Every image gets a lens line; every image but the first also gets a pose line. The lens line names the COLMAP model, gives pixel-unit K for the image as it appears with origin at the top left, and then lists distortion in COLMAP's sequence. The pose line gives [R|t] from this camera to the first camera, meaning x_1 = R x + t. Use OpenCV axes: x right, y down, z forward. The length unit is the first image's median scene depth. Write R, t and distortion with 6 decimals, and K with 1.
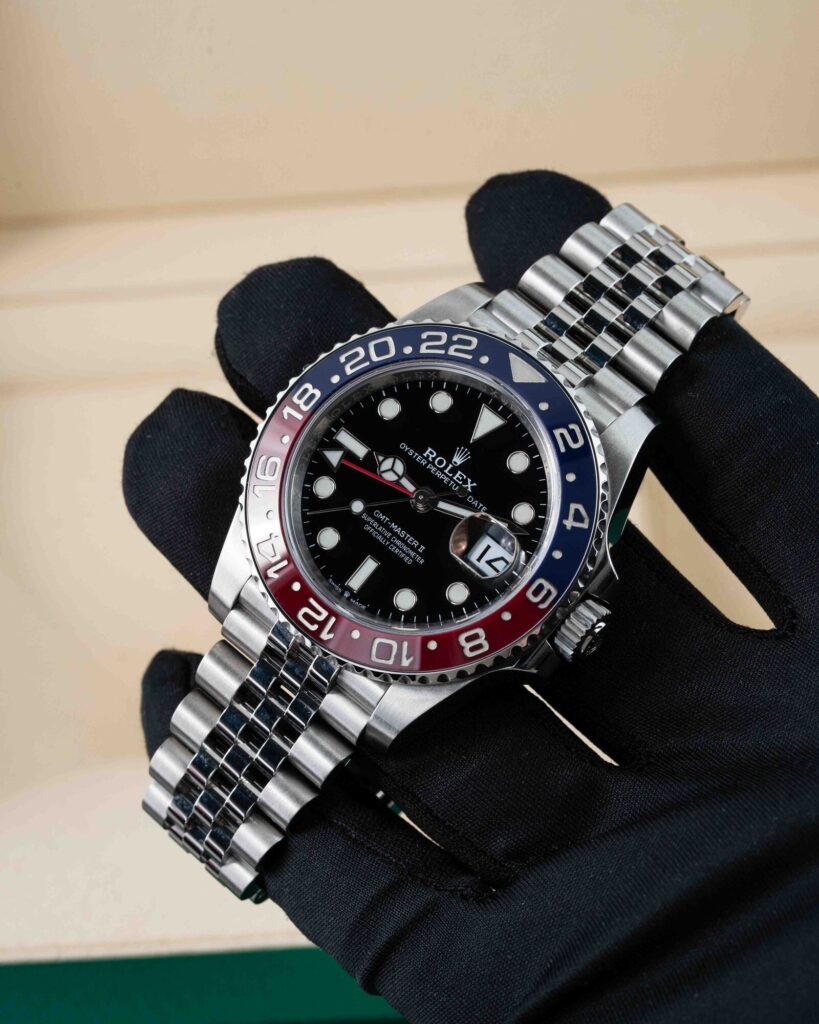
lens RADIAL K [[5515.1, 0, 407.9], [0, 5515.1, 511.1], [0, 0, 1]] dist [-0.077973, 0.000000]
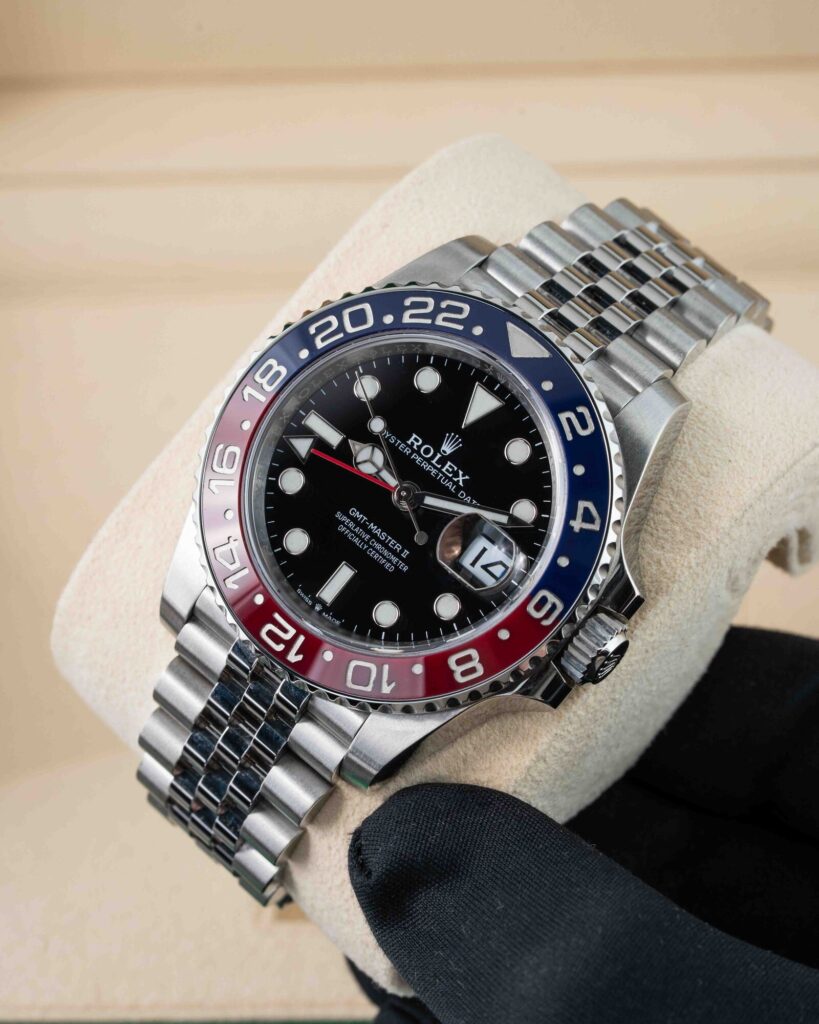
lens RADIAL K [[5515.1, 0, 408.9], [0, 5515.1, 511.2], [0, 0, 1]] dist [-0.077973, 0.000000]
pose [[0.999707, -0.007323, -0.023077, 0.022721], [0.008265, 0.999125, 0.040999, -0.034606], [0.022756, -0.041177, 0.998893, 0.148016]]
